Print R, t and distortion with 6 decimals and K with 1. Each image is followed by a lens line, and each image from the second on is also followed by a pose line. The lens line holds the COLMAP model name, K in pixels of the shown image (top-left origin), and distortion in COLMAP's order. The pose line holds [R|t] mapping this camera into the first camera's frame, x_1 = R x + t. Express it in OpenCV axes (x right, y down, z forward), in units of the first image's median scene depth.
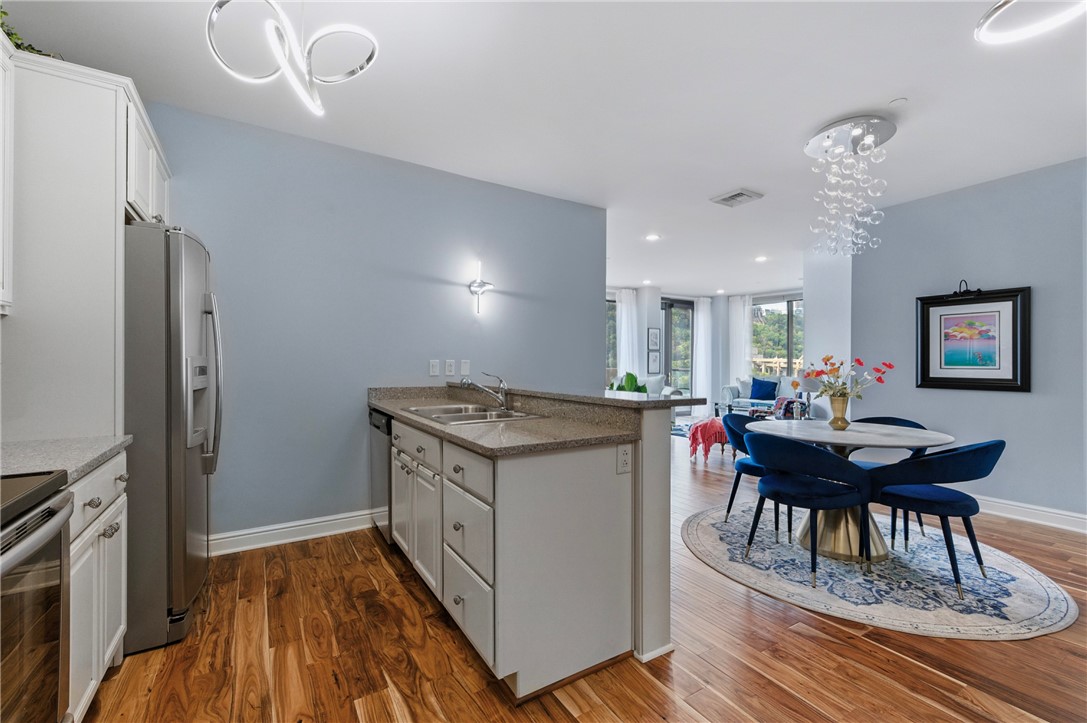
lens RADIAL K [[460.6, 0, 543.5], [0, 460.6, 361.5], [0, 0, 1]] dist [0.002978, -0.000185]
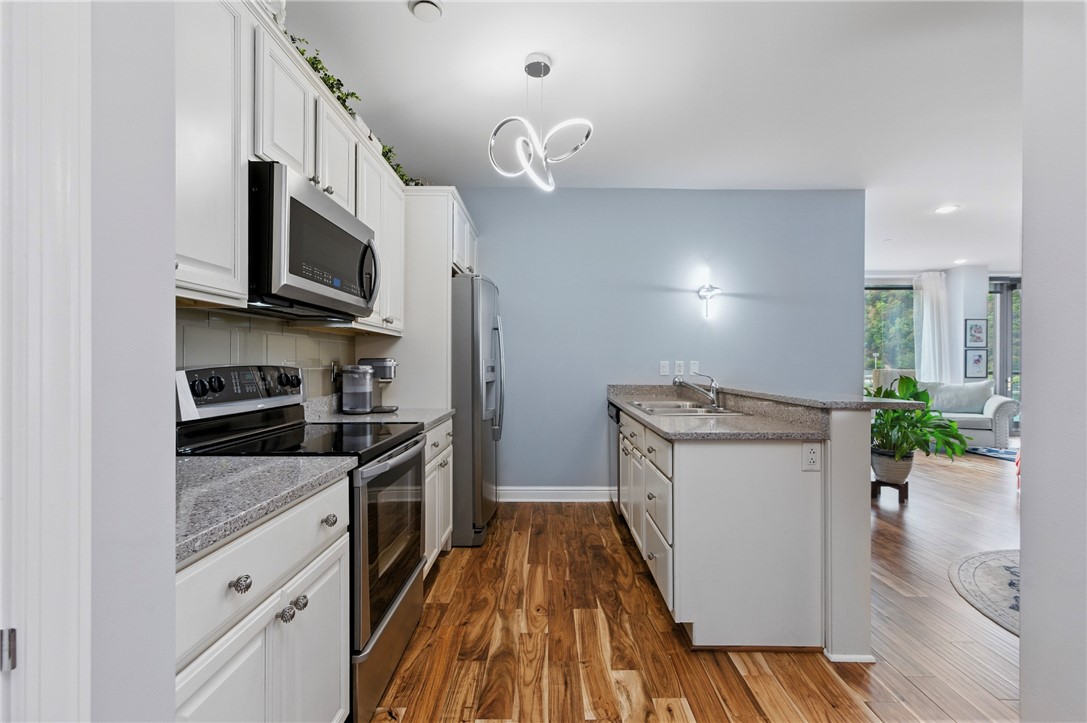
lens RADIAL K [[460.6, 0, 543.5], [0, 460.6, 361.5], [0, 0, 1]] dist [0.002978, -0.000185]
pose [[0.845736, -0.002849, -0.533595, 0.194794], [0.001360, 0.999994, -0.003184, 0.000847], [0.533600, 0.001967, 0.845734, -0.165128]]
